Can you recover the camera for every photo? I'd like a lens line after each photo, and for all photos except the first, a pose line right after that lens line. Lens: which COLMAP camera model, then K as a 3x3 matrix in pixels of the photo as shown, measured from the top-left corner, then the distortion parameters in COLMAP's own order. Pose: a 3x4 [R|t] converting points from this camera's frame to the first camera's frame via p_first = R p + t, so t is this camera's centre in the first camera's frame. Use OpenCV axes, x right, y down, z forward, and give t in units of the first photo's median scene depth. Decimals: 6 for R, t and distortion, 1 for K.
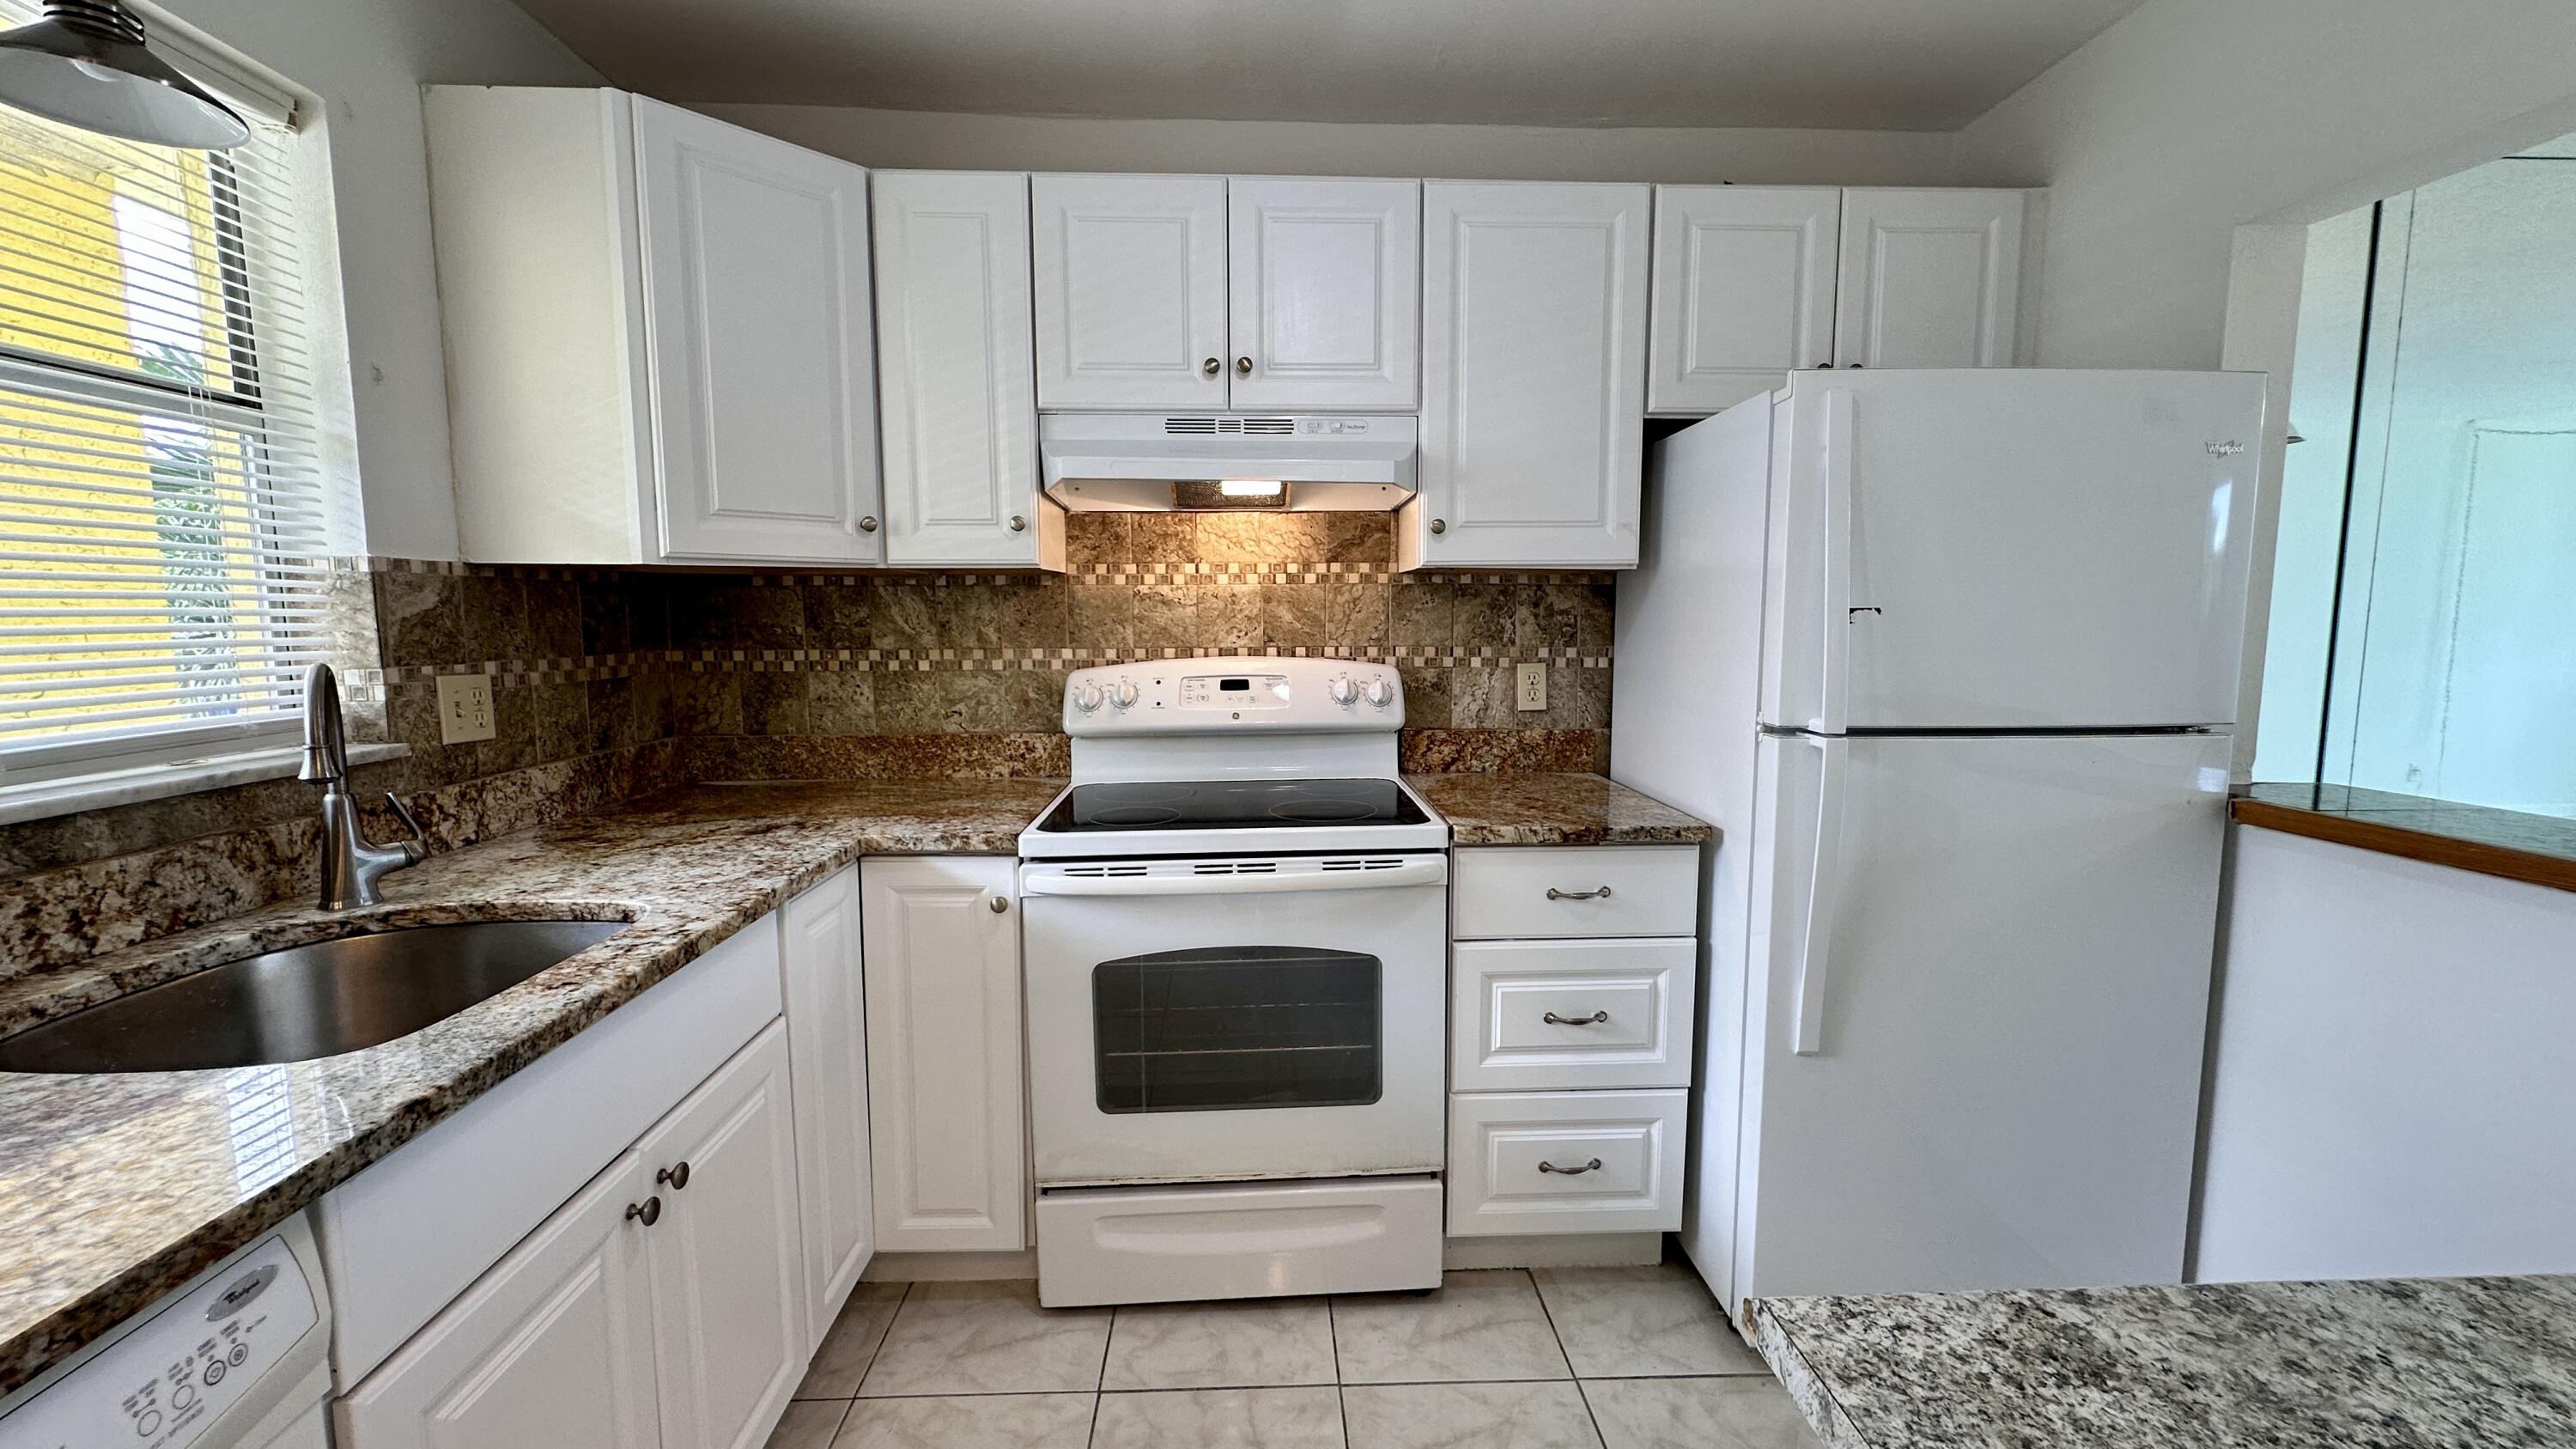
lens RADIAL K [[1027.7, 0, 1286.9], [0, 1027.7, 723.5], [0, 0, 1]] dist [-0.003606, 0.000533]
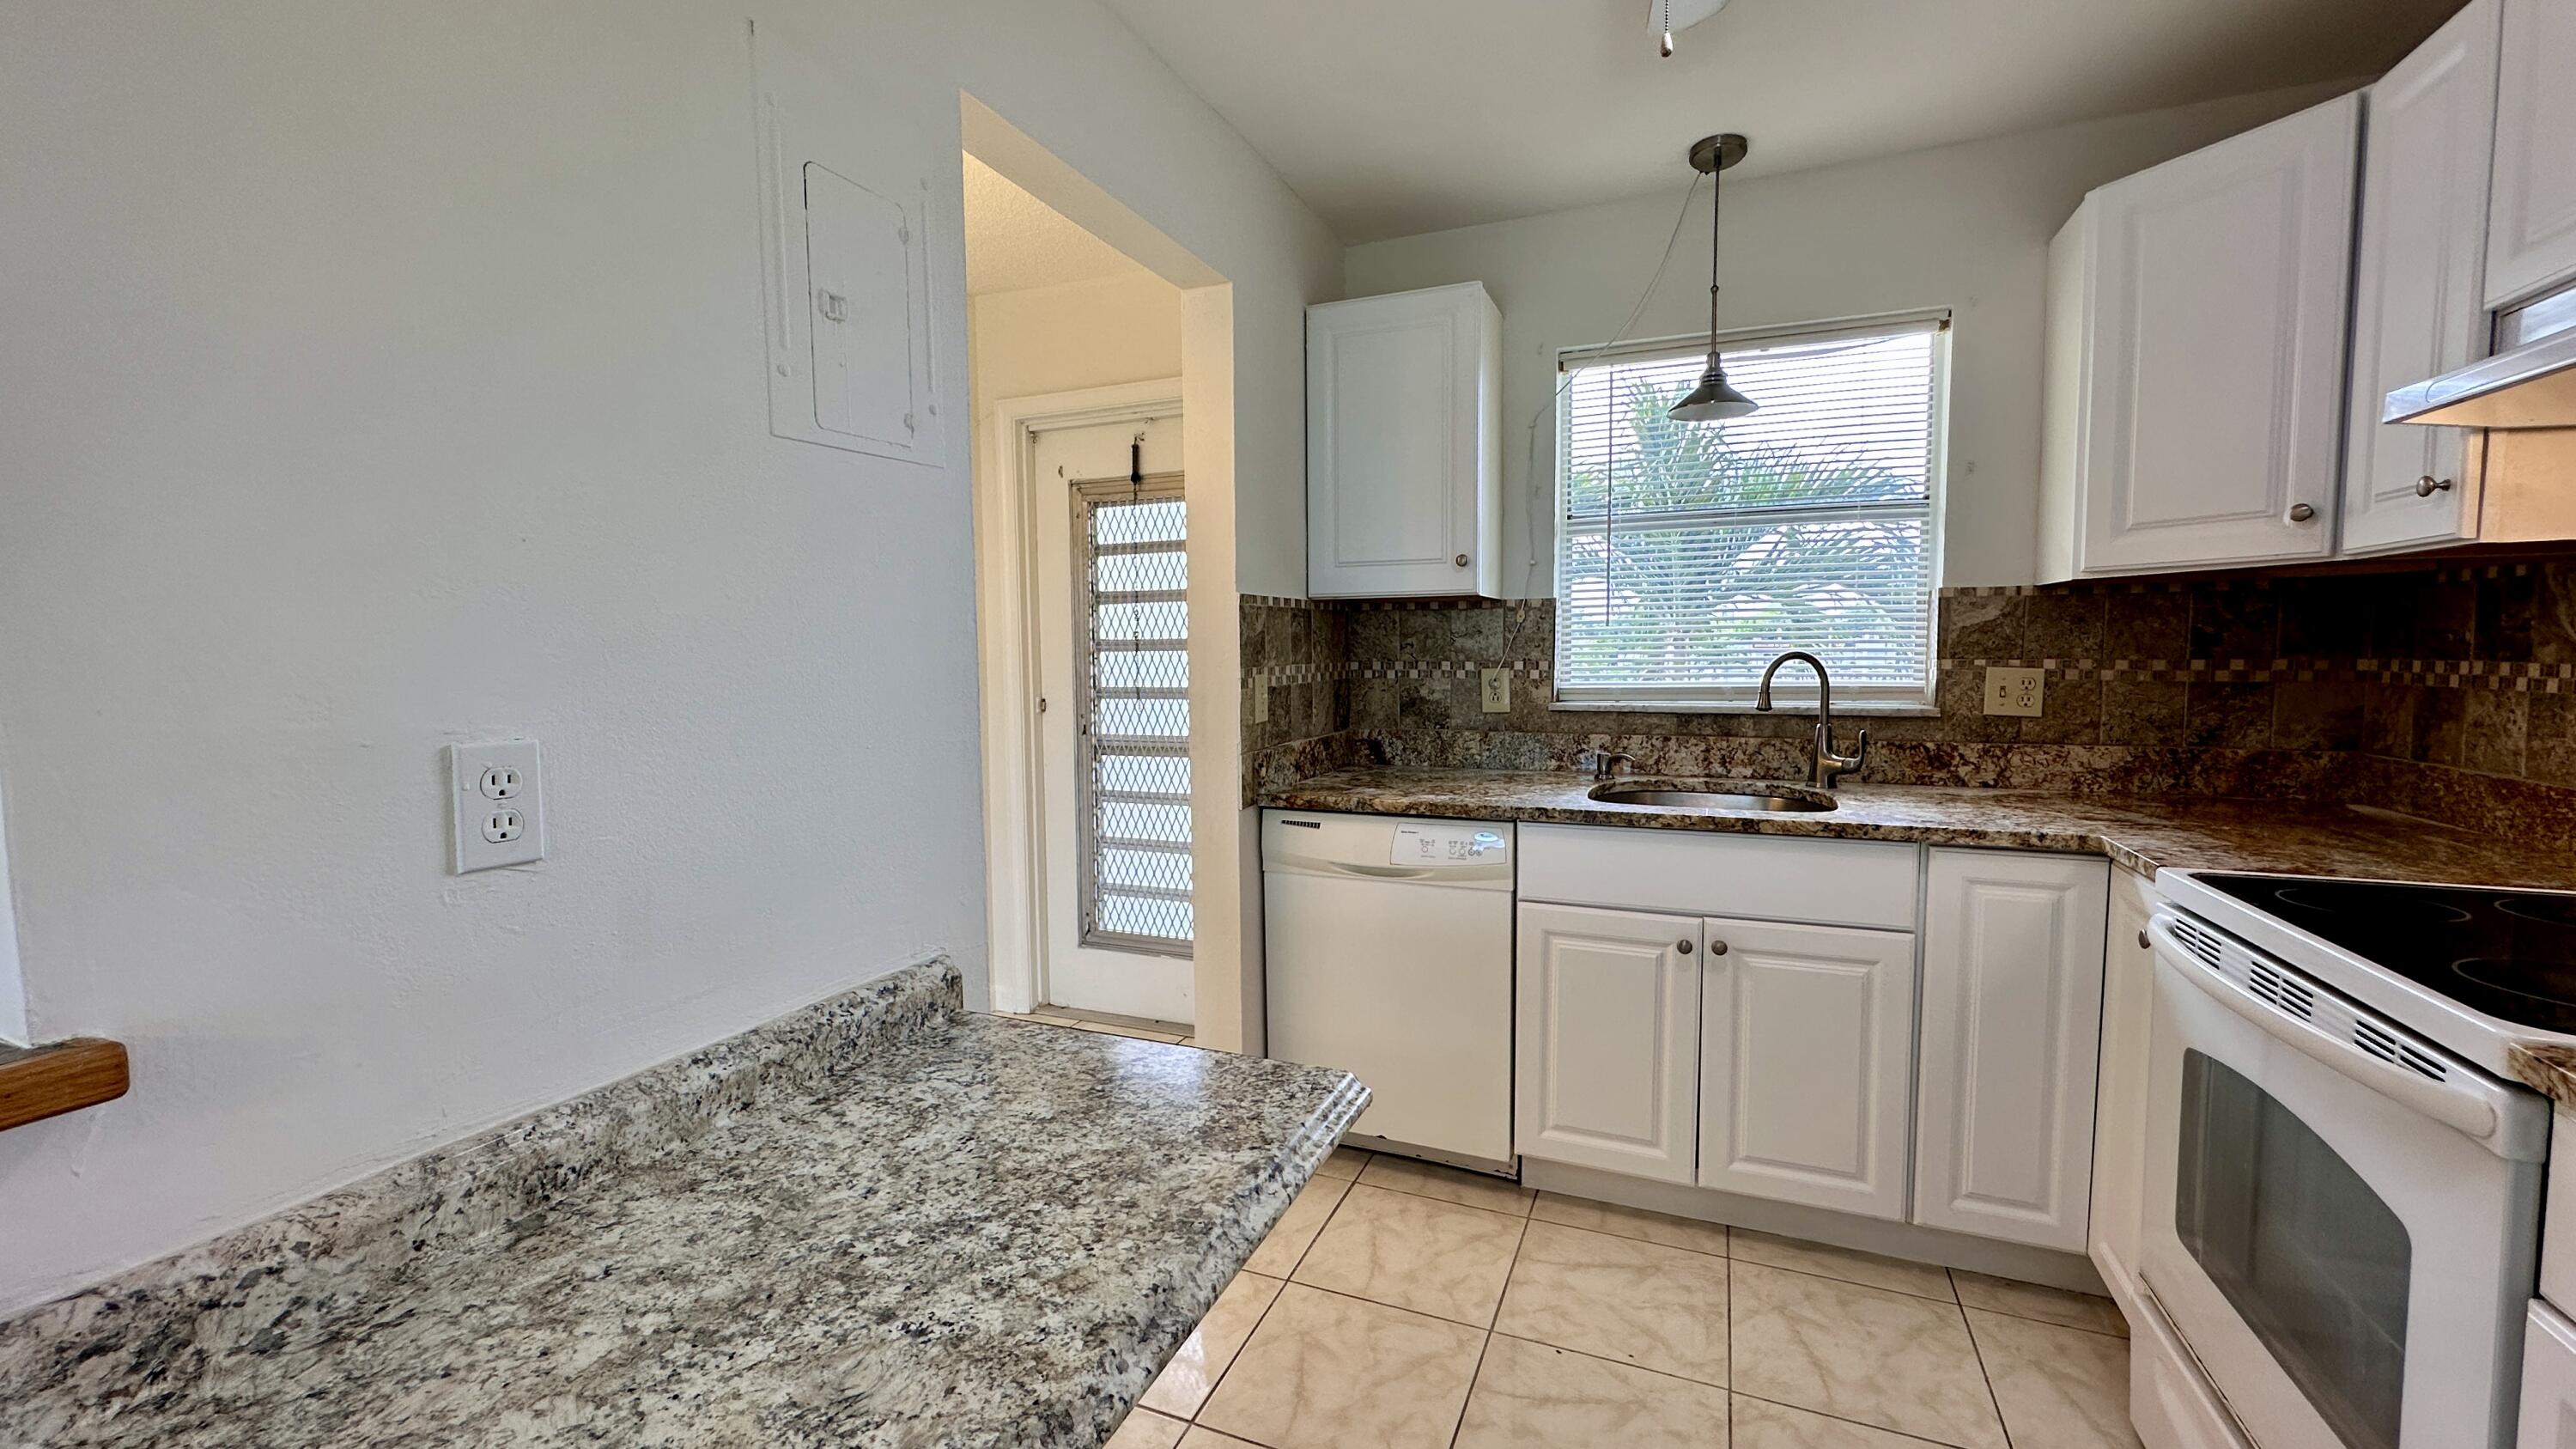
lens RADIAL K [[1027.7, 0, 1287.2], [0, 1027.7, 723.4], [0, 0, 1]] dist [-0.003606, 0.000533]
pose [[-0.426729, 0.073765, -0.901366, 0.794760], [-0.087462, 0.988630, 0.122313, -0.051513], [0.900140, 0.131030, -0.415426, 0.644966]]
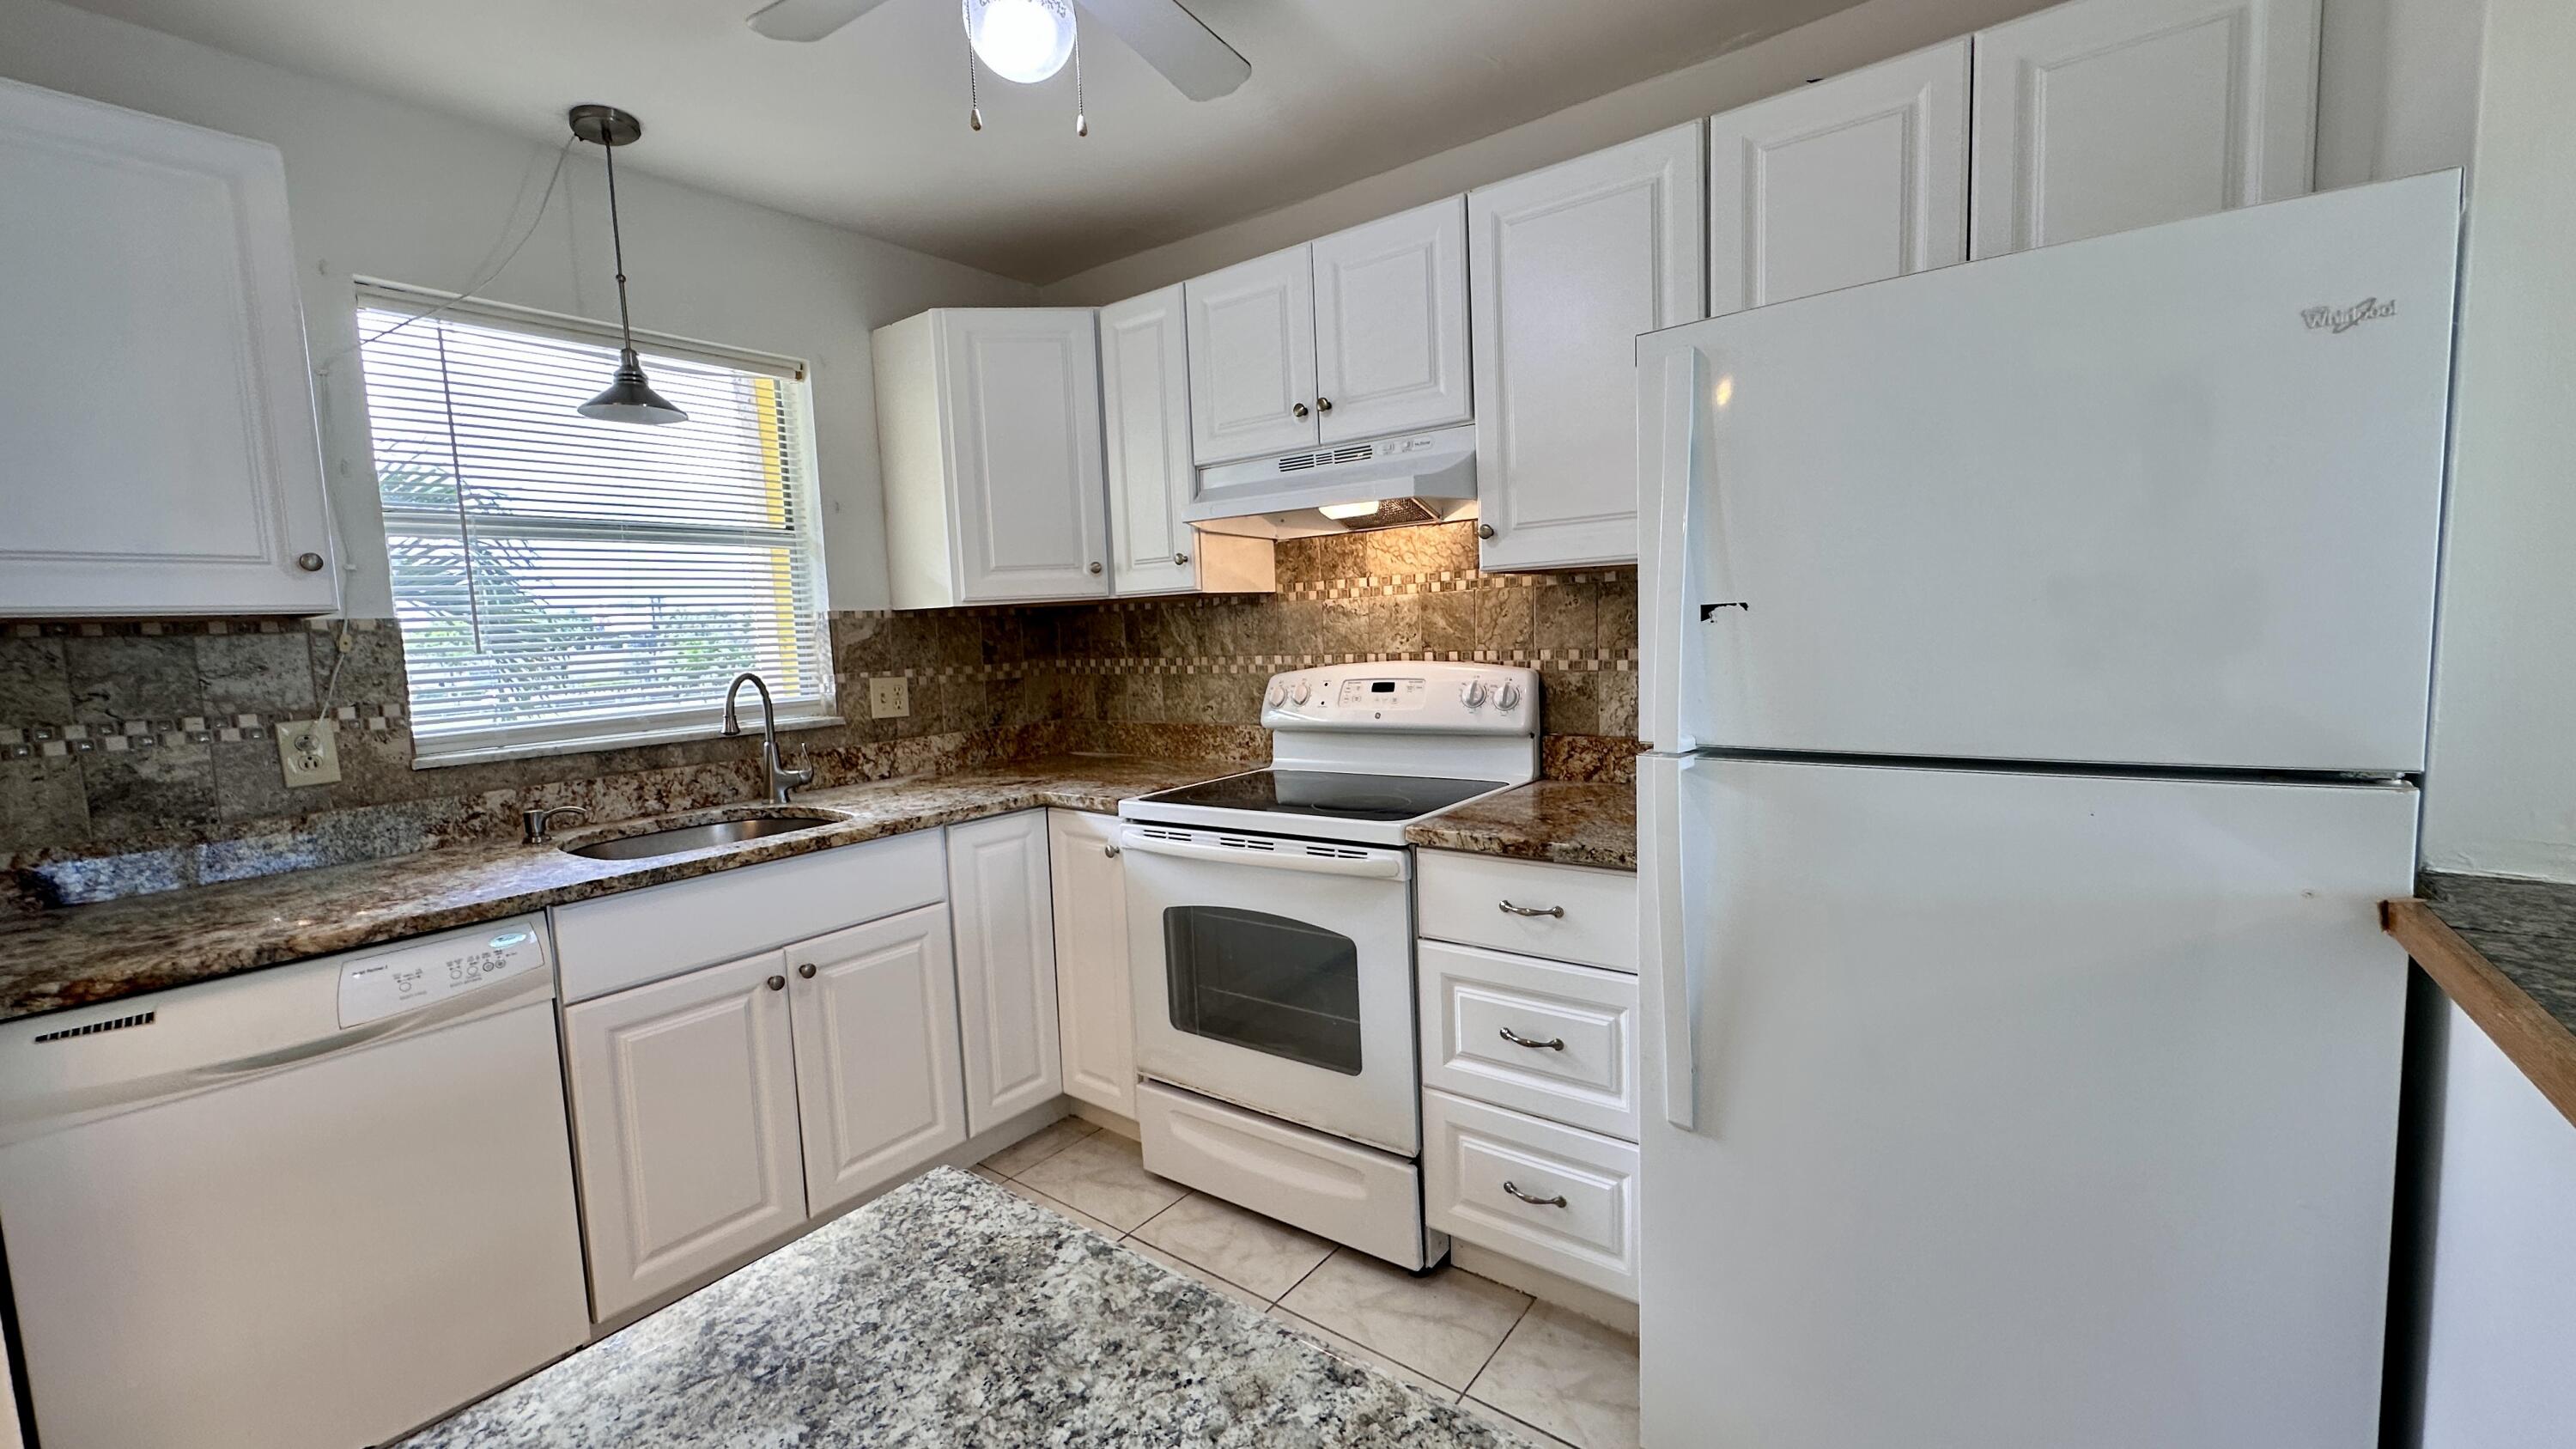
lens RADIAL K [[1027.7, 0, 1288.4], [0, 1027.7, 723.1], [0, 0, 1]] dist [-0.003606, 0.000533]
pose [[0.769745, 0.032162, -0.637540, 0.707878], [-0.030014, 0.999449, 0.014181, -0.014835], [0.637645, 0.008219, 0.770286, 0.116450]]
